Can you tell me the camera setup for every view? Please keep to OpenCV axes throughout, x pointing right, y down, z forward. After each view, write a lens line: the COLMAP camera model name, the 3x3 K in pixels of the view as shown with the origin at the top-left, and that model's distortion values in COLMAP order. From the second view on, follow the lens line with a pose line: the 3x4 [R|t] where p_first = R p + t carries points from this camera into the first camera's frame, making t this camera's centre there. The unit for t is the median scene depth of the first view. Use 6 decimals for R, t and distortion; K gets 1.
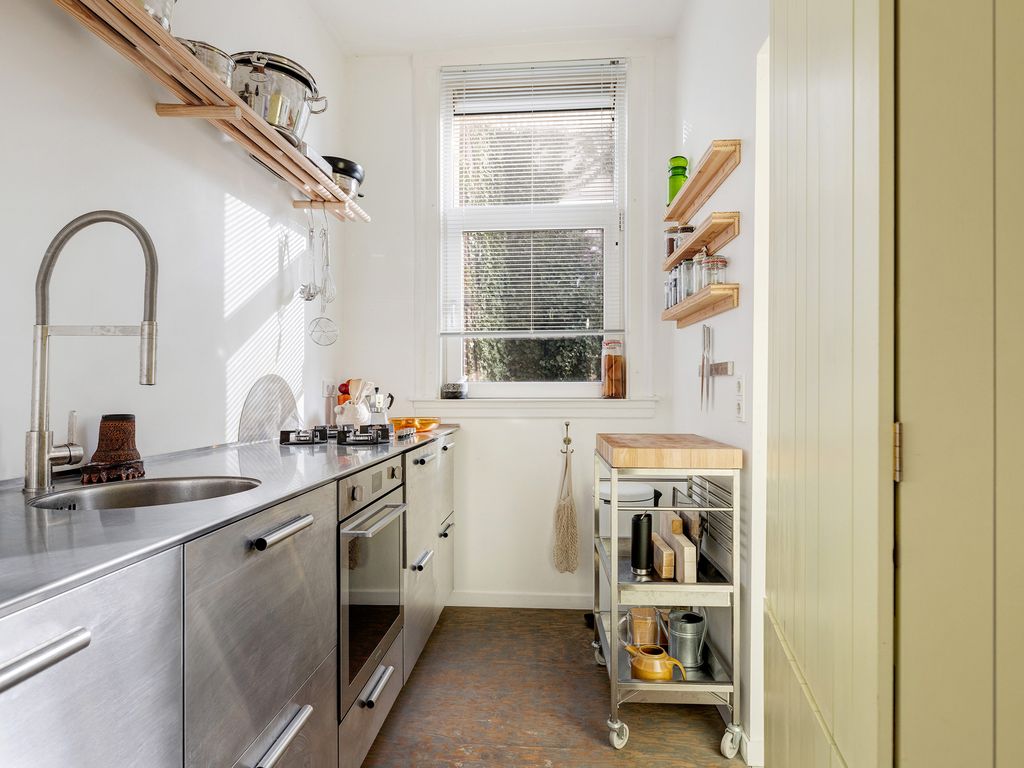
lens RADIAL K [[560.3, 0, 512.0], [0, 560.3, 384.0], [0, 0, 1]] dist [0.000951, 0.000052]
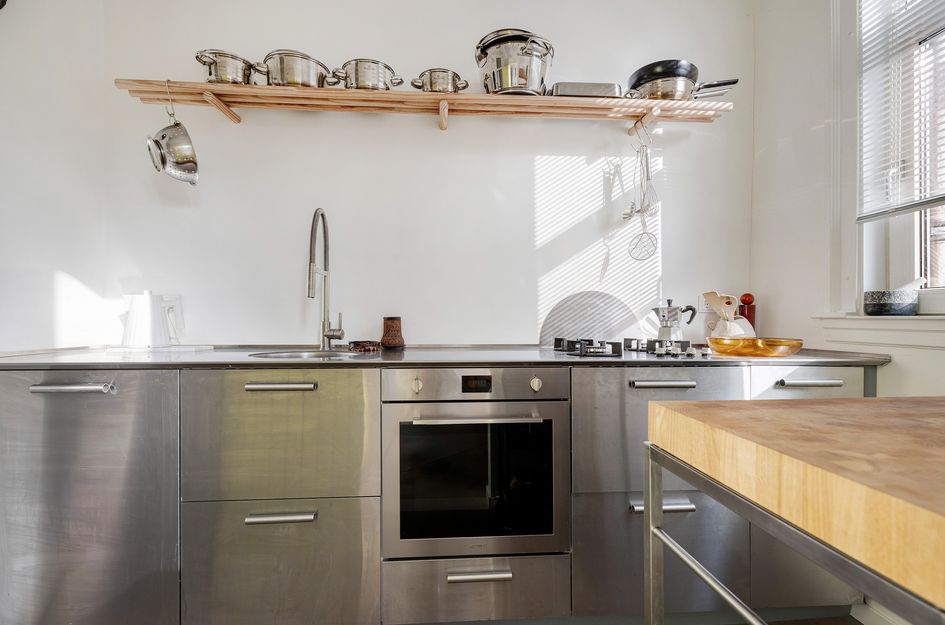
lens RADIAL K [[418.7, 0, 472.5], [0, 418.7, 312.5], [0, 0, 1]] dist [-0.001406, -0.000011]
pose [[0.183508, -0.007414, -0.982990, 0.339926], [0.007500, 0.999953, -0.006142, 0.027702], [0.982990, -0.006245, 0.183555, 0.540349]]
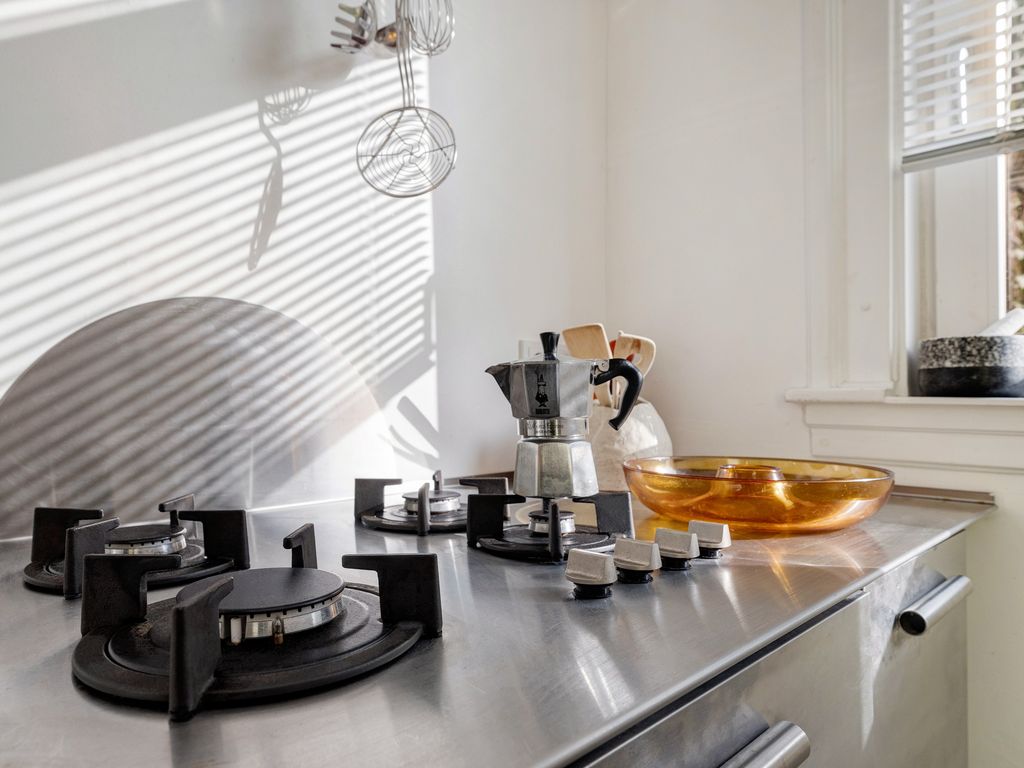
lens RADIAL K [[719.0, 0, 512.0], [0, 719.0, 384.0], [0, 0, 1]] dist [0.021919, -0.000107]
pose [[0.779355, -0.011494, -0.626477, -0.068231], [0.004725, 0.999911, -0.012467, 0.029401], [0.626564, 0.006756, 0.779340, 0.727682]]
